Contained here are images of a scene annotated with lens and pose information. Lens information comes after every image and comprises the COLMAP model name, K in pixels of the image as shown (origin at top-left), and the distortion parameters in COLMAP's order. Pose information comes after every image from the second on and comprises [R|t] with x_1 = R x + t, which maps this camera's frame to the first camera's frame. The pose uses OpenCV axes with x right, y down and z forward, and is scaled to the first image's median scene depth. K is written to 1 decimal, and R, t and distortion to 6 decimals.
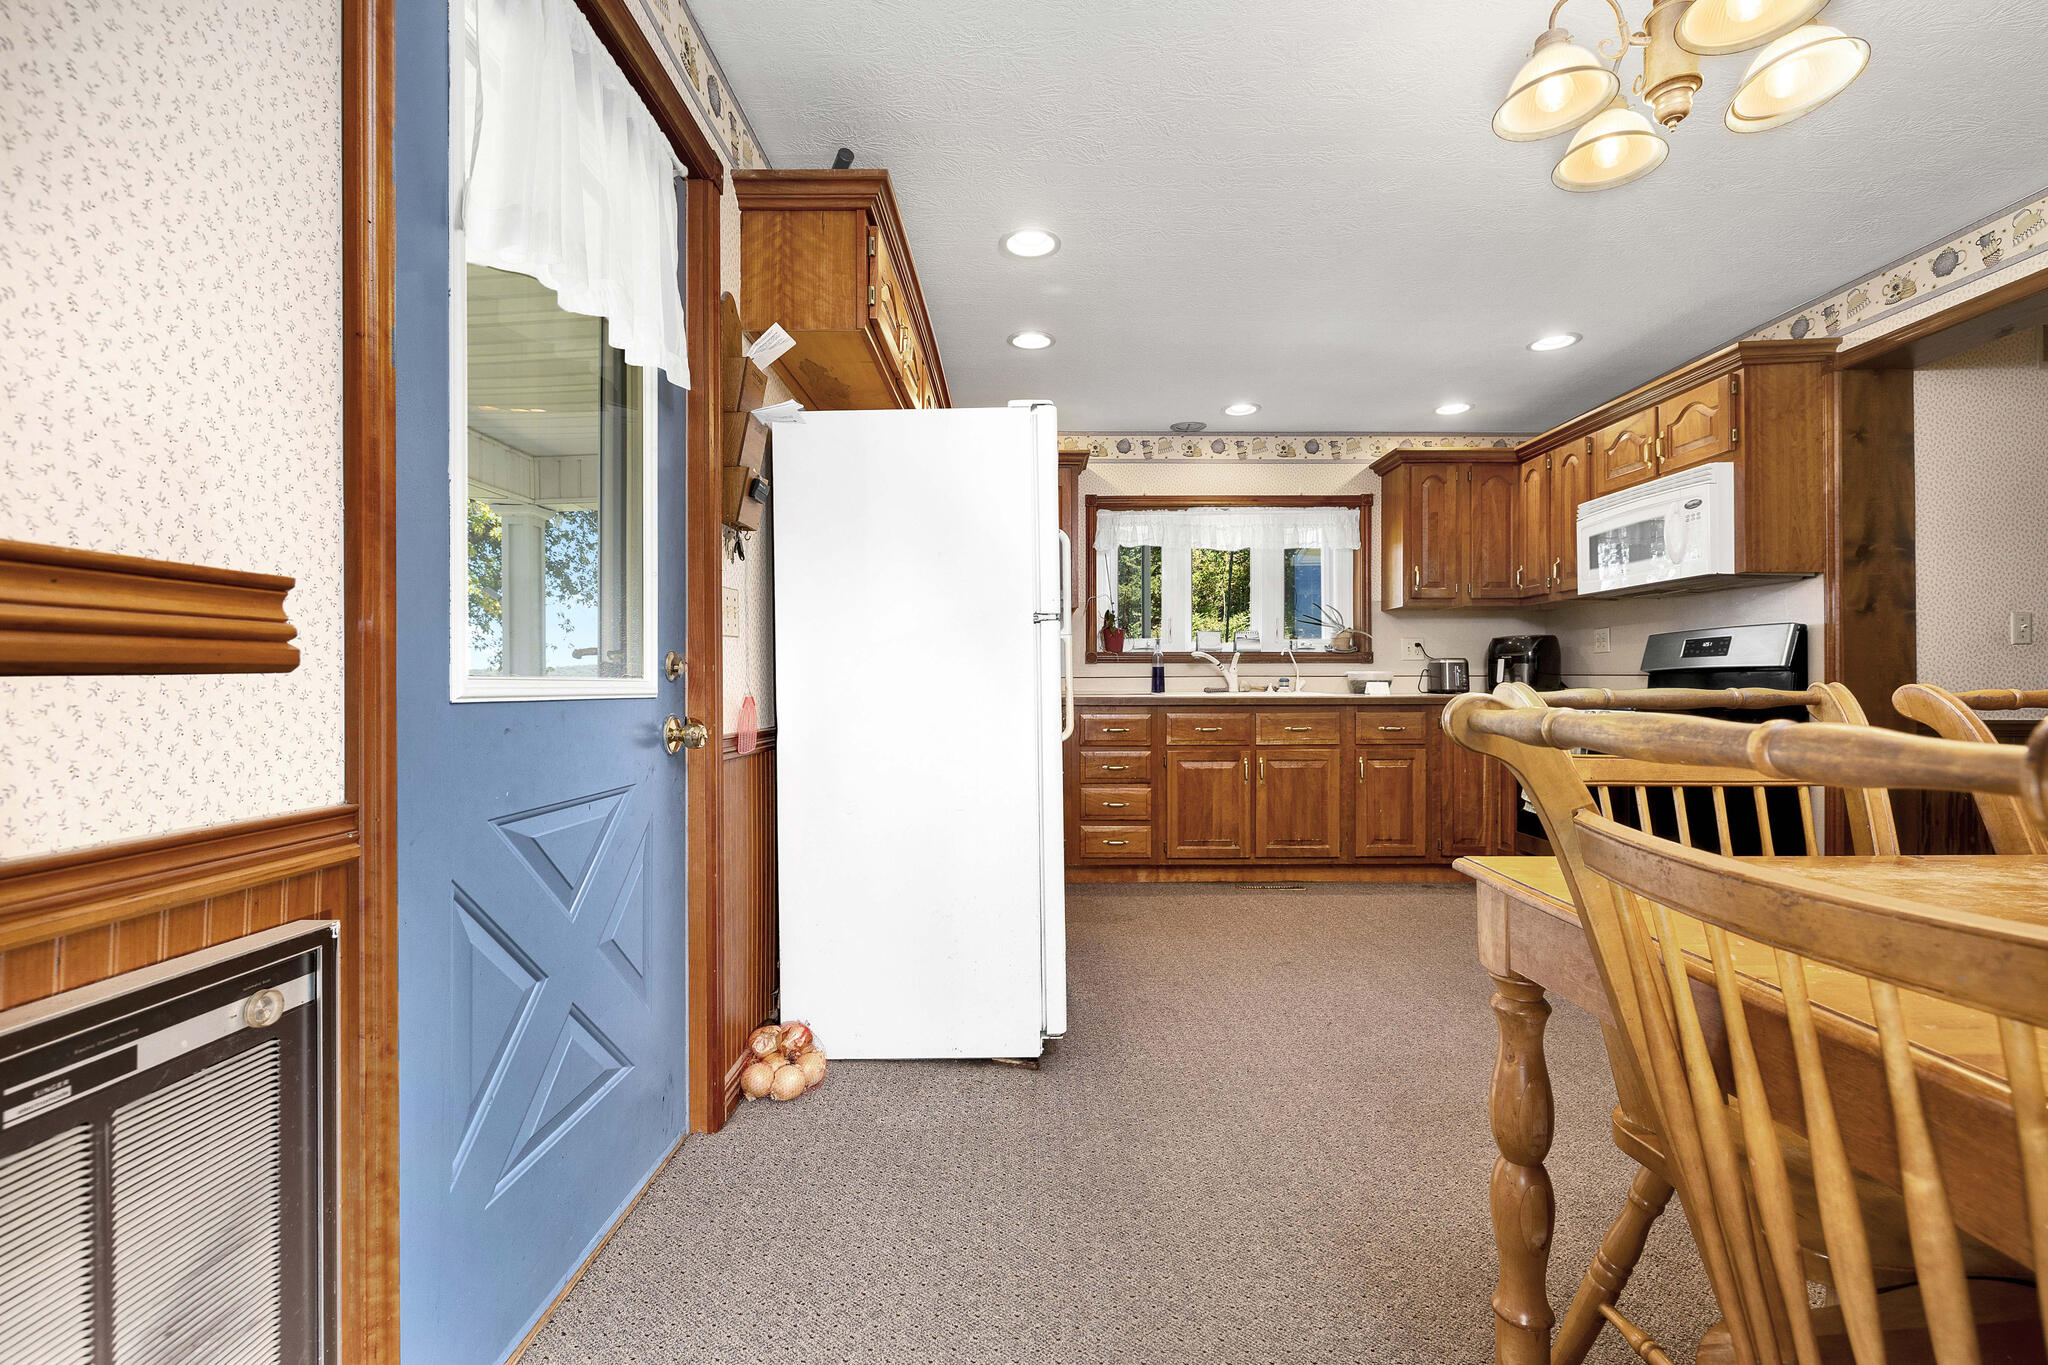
lens RADIAL K [[886.6, 0, 1037.8], [0, 886.6, 681.2], [0, 0, 1]] dist [-0.001950, -0.000066]
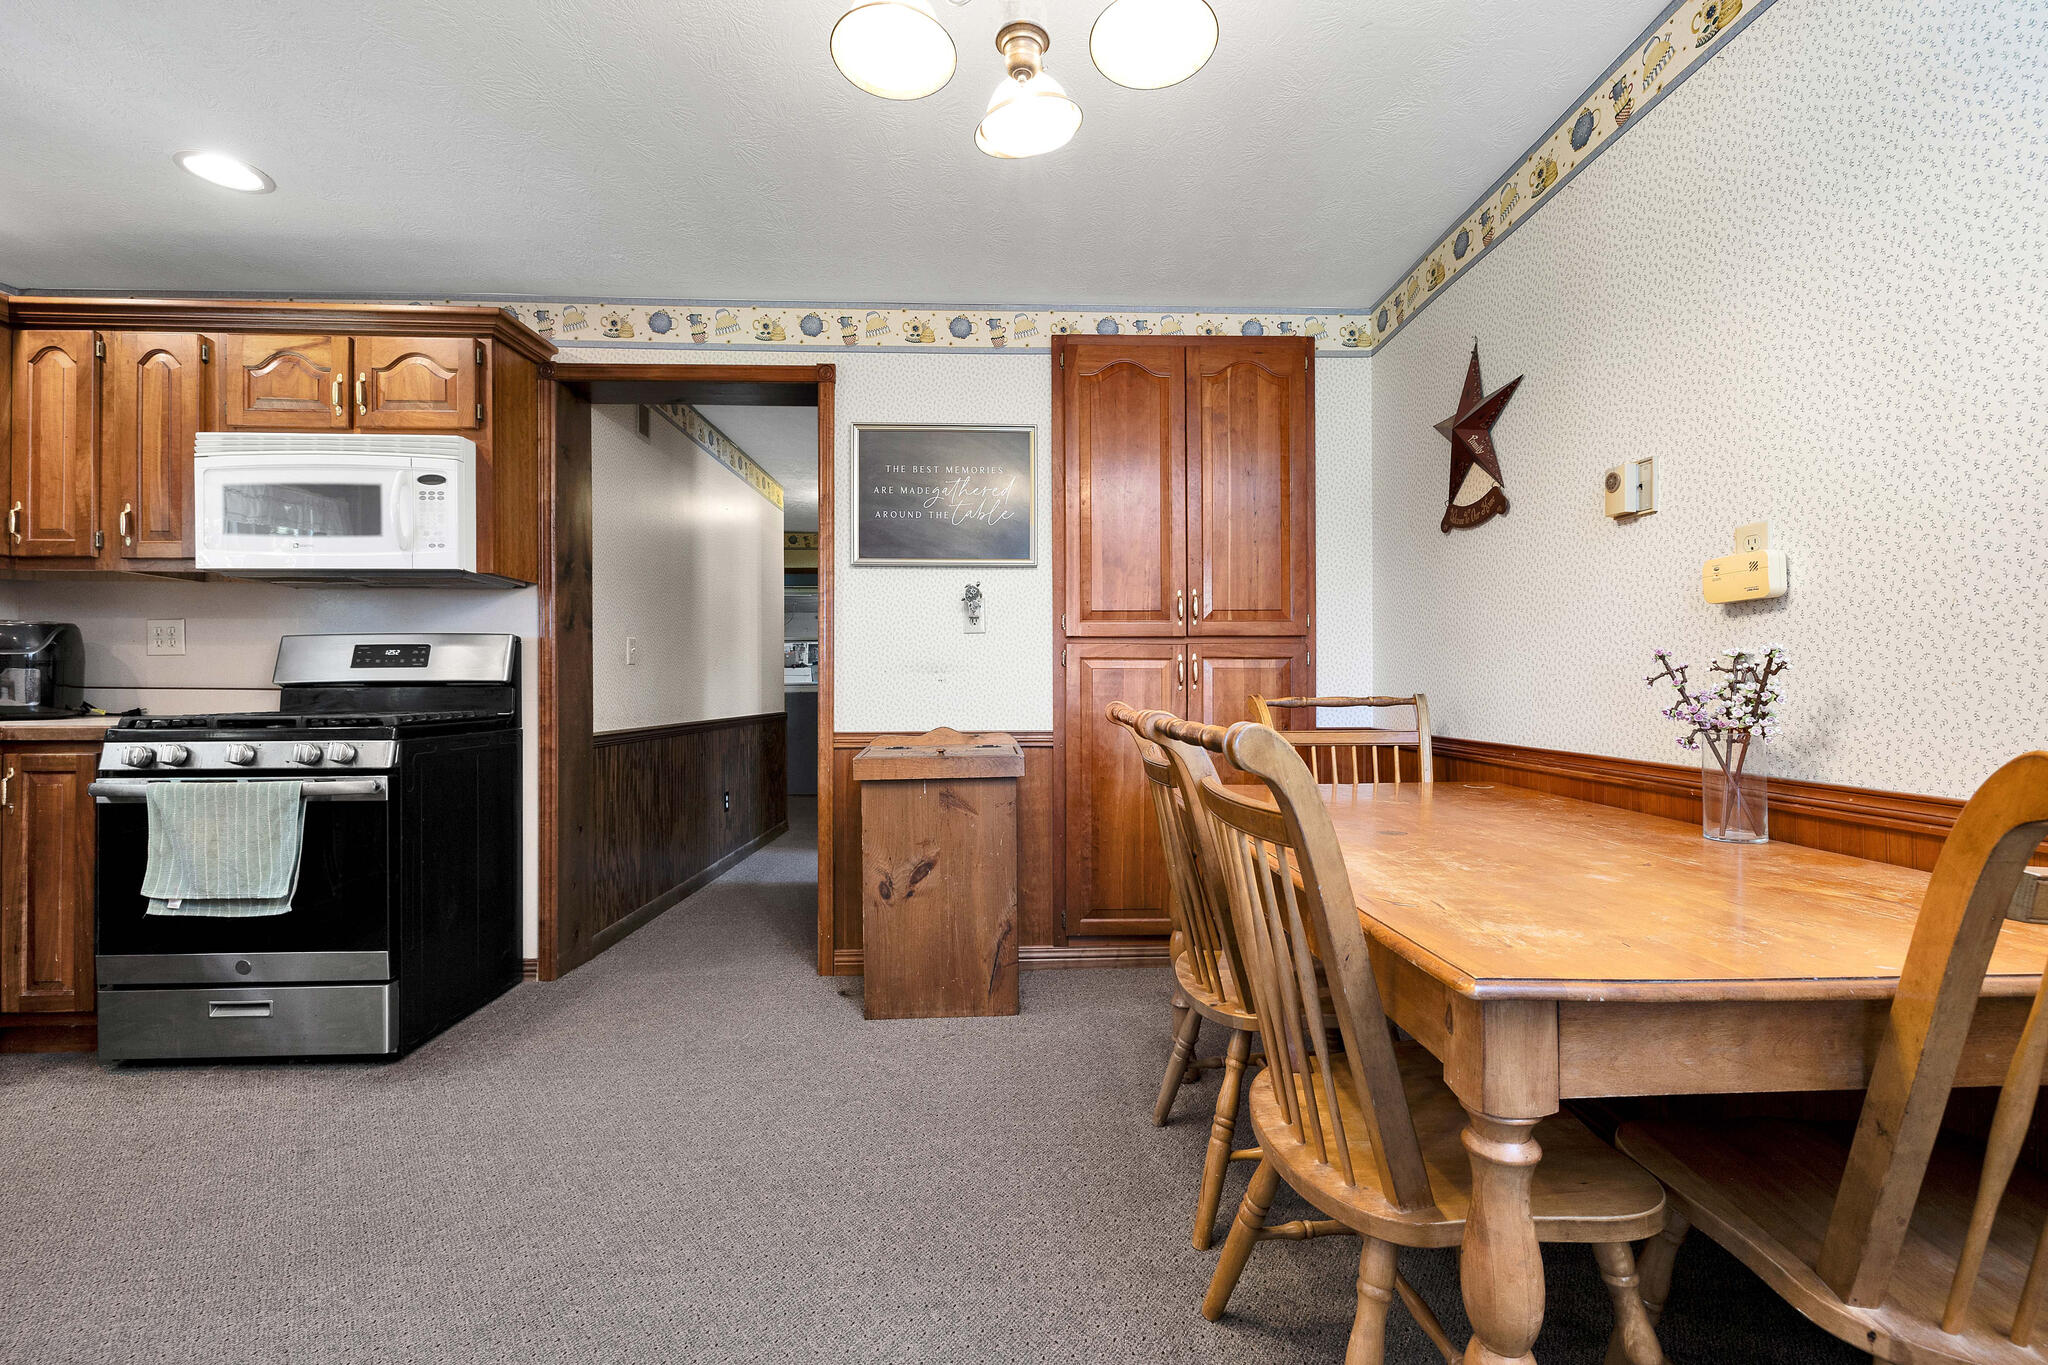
lens RADIAL K [[878.4, 0, 1030.0], [0, 878.4, 687.3], [0, 0, 1]] dist [-0.003951, 0.001395]
pose [[-0.033123, 0.006401, 0.999431, -0.079795], [0.000022, 0.999979, -0.006404, -0.004935], [-0.999451, -0.000190, -0.033123, 0.497258]]
